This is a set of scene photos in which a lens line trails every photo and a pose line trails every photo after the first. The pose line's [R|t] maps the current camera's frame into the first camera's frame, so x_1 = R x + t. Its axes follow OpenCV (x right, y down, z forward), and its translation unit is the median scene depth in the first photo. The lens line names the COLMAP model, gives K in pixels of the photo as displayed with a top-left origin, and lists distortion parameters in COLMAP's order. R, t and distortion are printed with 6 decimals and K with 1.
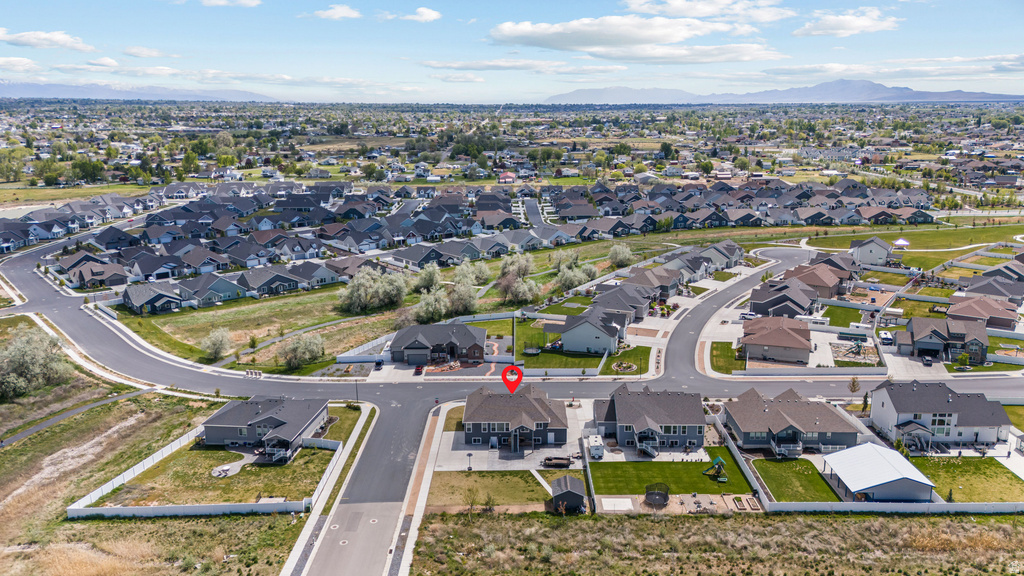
lens RADIAL K [[757.1, 0, 513.1], [0, 757.1, 289.4], [0, 0, 1]] dist [0.089679, -0.093211]
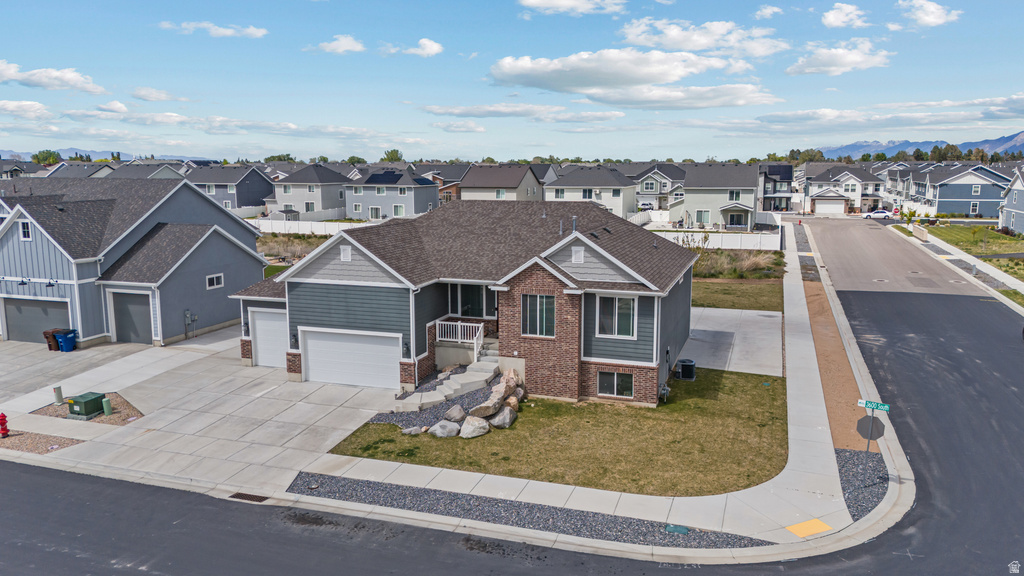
lens RADIAL K [[761.5, 0, 513.0], [0, 761.5, 284.5], [0, 0, 1]] dist [0.098995, -0.113254]
pose [[-0.947913, -0.041744, 0.315782, -0.081698], [0.084136, 0.923354, 0.374618, 0.063254], [-0.307216, 0.381674, -0.871747, 1.137362]]
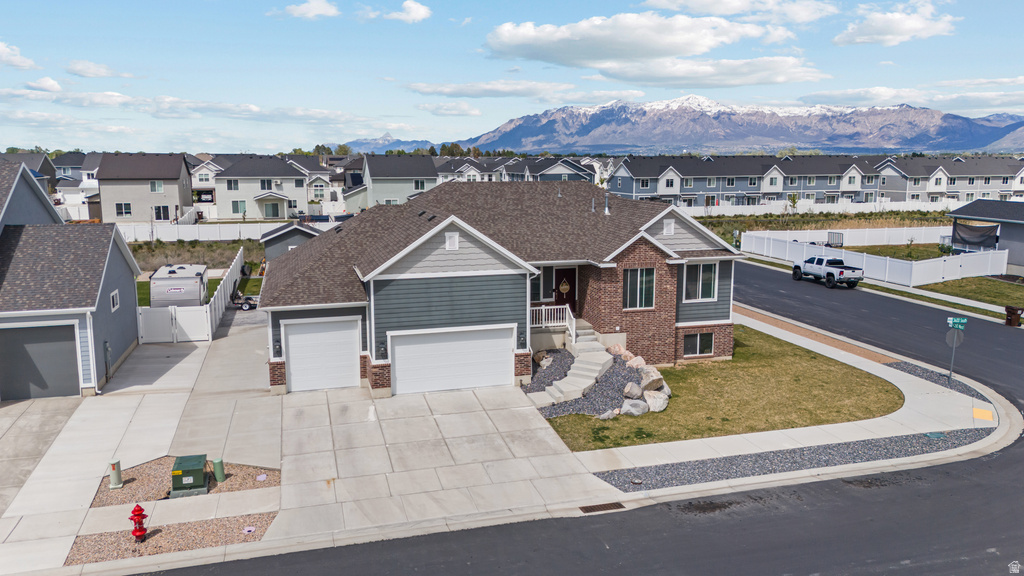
lens RADIAL K [[761.5, 0, 513.0], [0, 761.5, 284.5], [0, 0, 1]] dist [0.098995, -0.113254]
pose [[-0.959526, 0.053641, -0.276462, 0.058421], [-0.060388, 0.919665, 0.388033, 0.067056], [0.275068, 0.389023, -0.879204, 1.135875]]
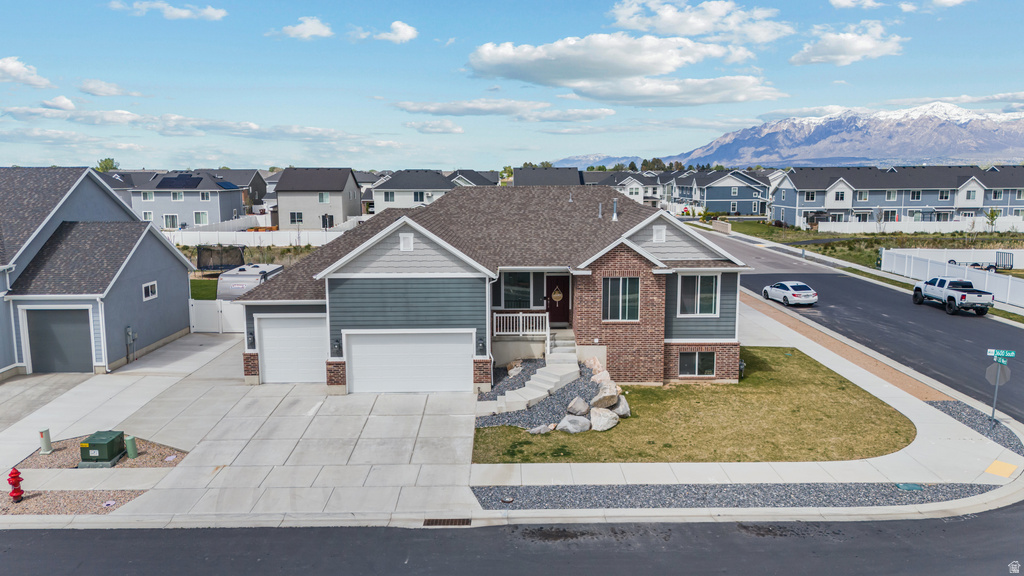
lens RADIAL K [[757.1, 0, 513.1], [0, 757.1, 289.4], [0, 0, 1]] dist [0.089679, -0.093211]
pose [[-0.999821, 0.012692, -0.014054, 0.001047], [0.006349, 0.923863, 0.382671, 0.070524], [0.017841, 0.382513, -0.923778, 1.138801]]
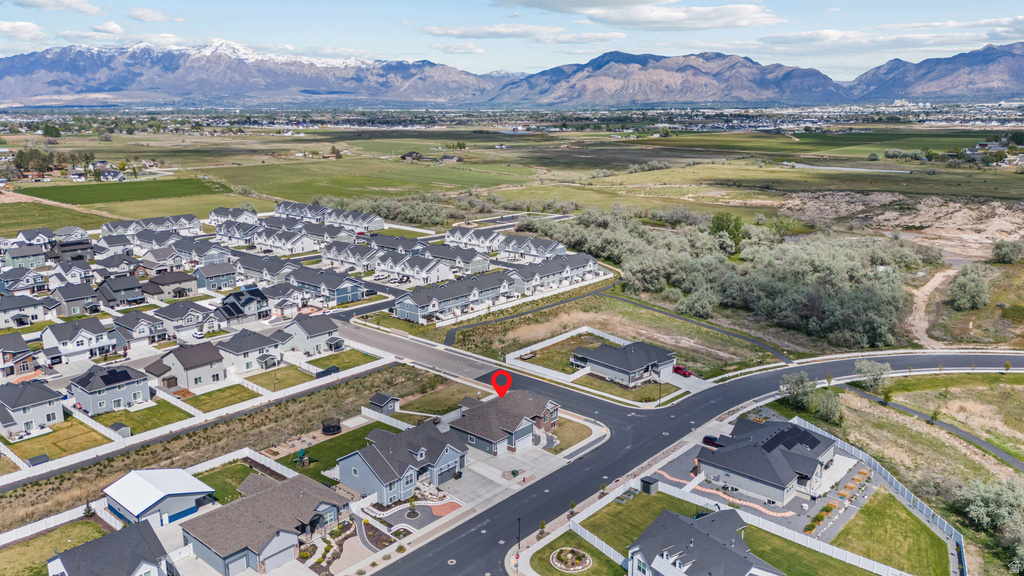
lens RADIAL K [[757.1, 0, 513.1], [0, 757.1, 289.4], [0, 0, 1]] dist [0.089679, -0.093211]
pose [[-0.657720, 0.185060, -0.730177, 0.671926], [-0.173304, 0.906171, 0.385771, -0.369181], [0.733056, 0.380272, -0.563935, 1.421077]]
